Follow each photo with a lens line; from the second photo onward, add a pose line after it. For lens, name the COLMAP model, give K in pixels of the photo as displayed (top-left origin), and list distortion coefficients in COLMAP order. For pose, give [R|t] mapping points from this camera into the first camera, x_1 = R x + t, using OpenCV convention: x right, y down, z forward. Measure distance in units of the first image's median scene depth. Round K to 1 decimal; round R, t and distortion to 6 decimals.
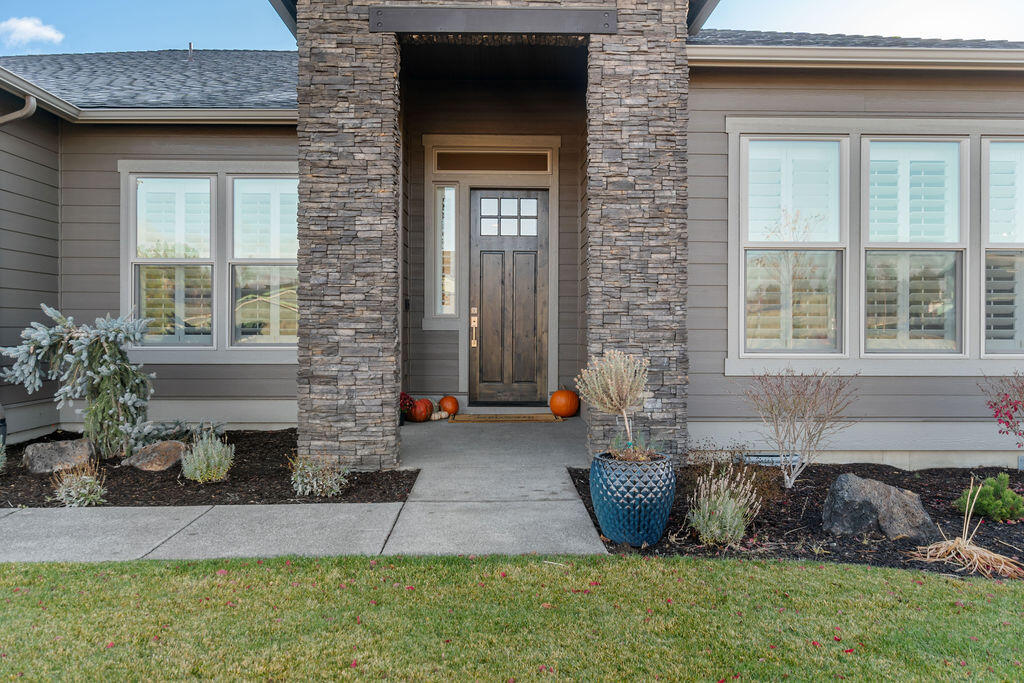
lens RADIAL K [[778.6, 0, 506.2], [0, 778.6, 327.0], [0, 0, 1]] dist [-0.003624, -0.000817]
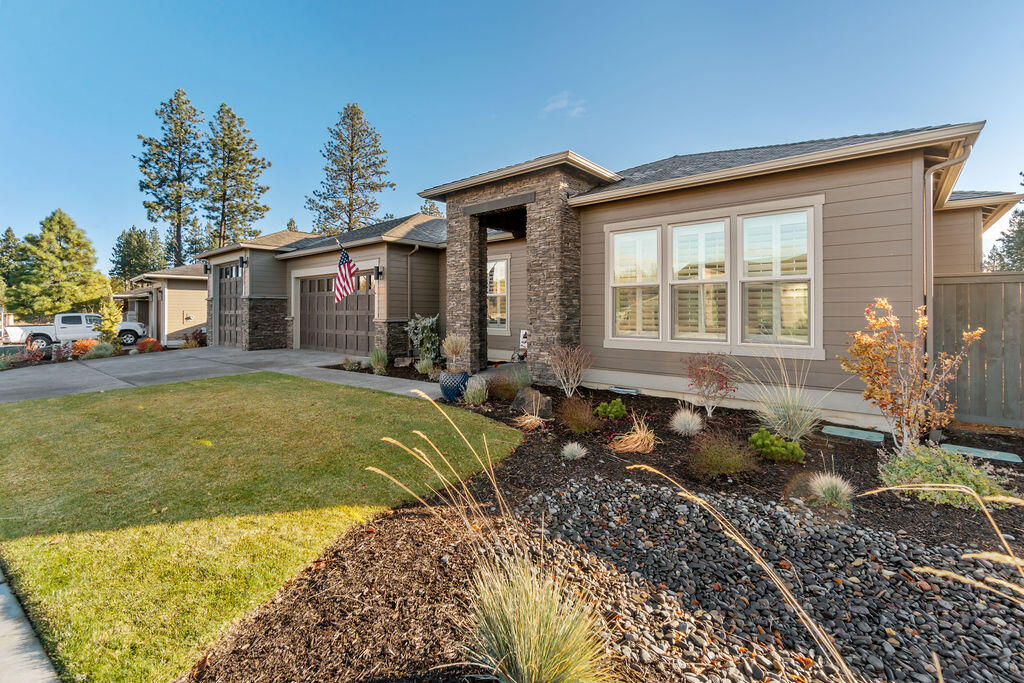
lens RADIAL K [[449.5, 0, 512.9], [0, 449.5, 308.2], [0, 0, 1]] dist [-0.001053, -0.000084]
pose [[0.751424, -0.007410, -0.659779, 0.998640], [0.001835, 0.999957, -0.009141, -0.036868], [0.659818, 0.005658, 0.751404, -0.081786]]
